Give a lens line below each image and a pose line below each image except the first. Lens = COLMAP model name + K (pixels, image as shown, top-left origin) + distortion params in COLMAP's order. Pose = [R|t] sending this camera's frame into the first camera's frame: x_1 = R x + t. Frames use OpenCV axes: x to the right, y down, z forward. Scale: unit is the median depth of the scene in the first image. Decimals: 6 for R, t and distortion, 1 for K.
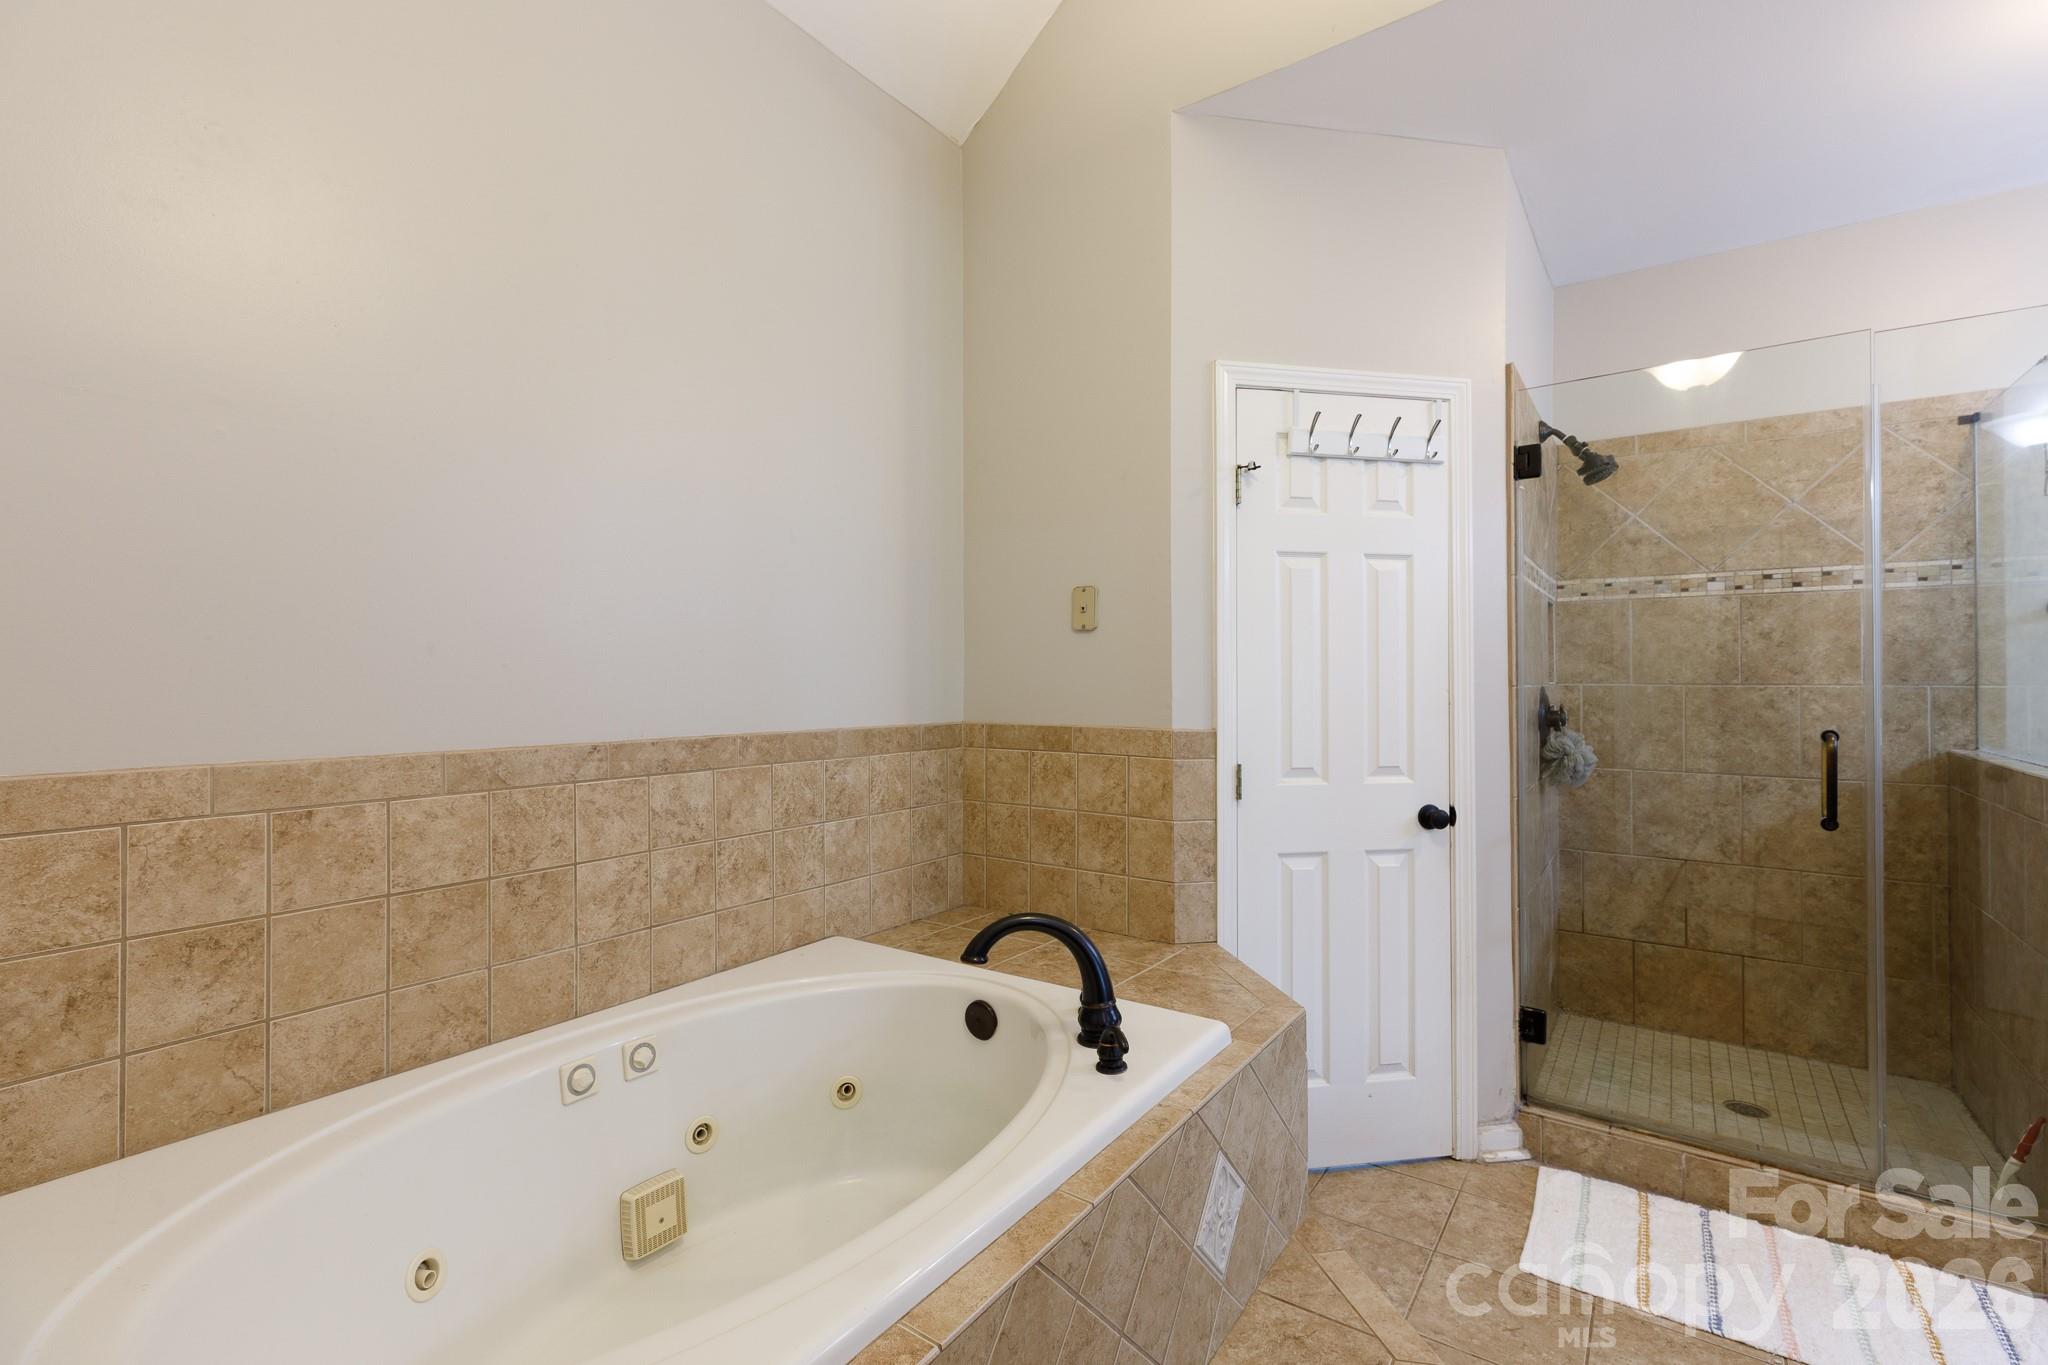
lens RADIAL K [[918.7, 0, 1015.2], [0, 918.7, 675.1], [0, 0, 1]] dist [0.003080, -0.000428]
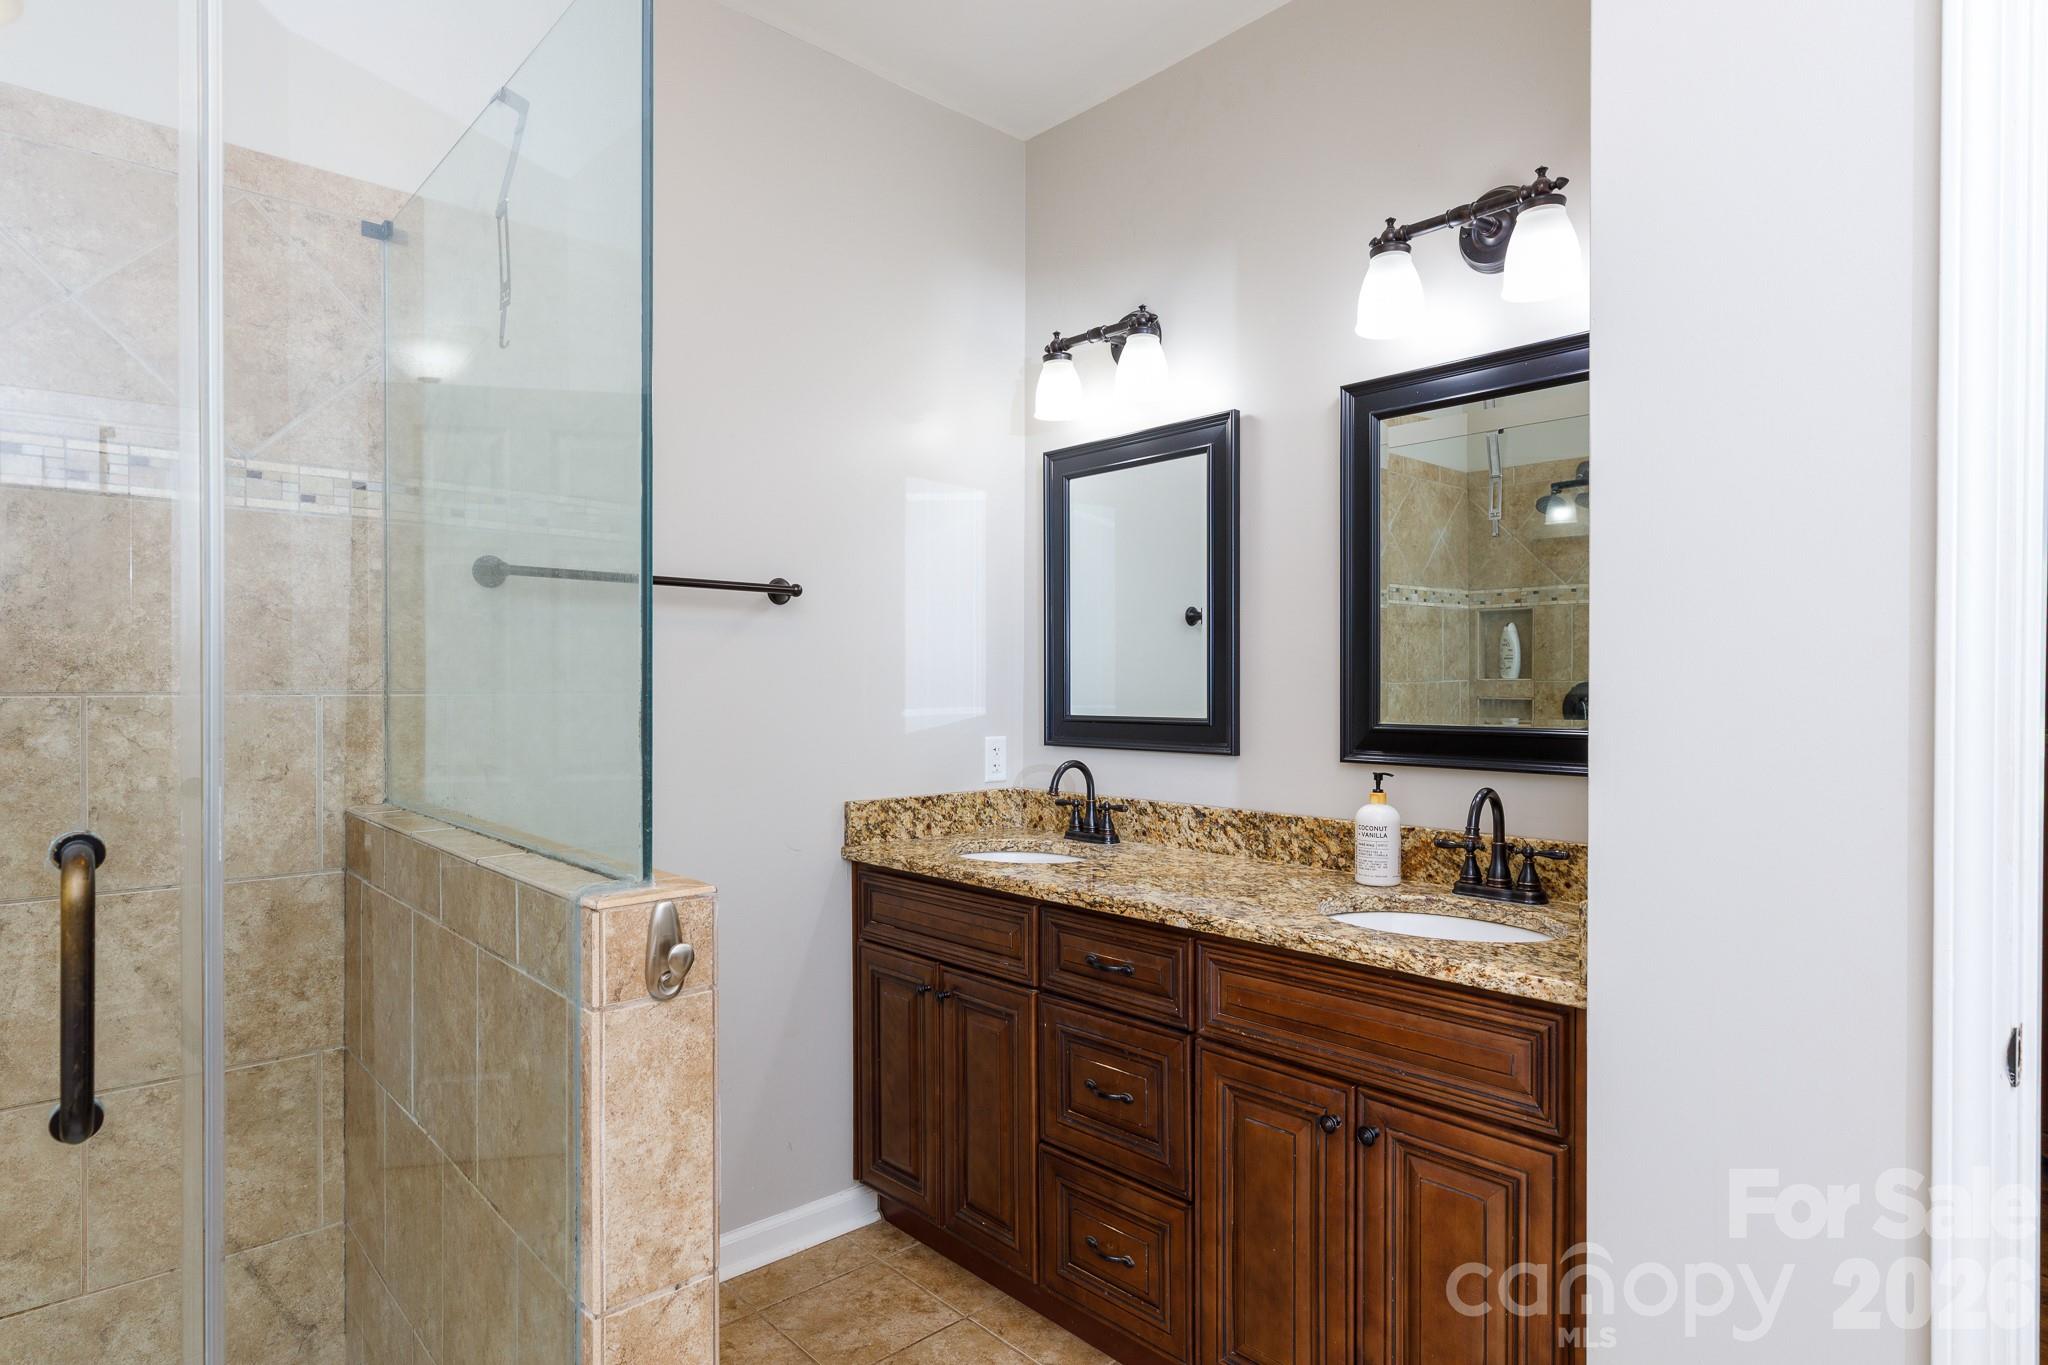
lens RADIAL K [[1100.0, 0, 1025.6], [0, 1100.0, 684.0], [0, 0, 1]] dist [0.004592, -0.000906]
pose [[0.207227, 0.001735, 0.978291, 0.426225], [-0.003966, 0.999992, -0.000934, 0.004310], [-0.978285, -0.003686, 0.207232, 0.439808]]
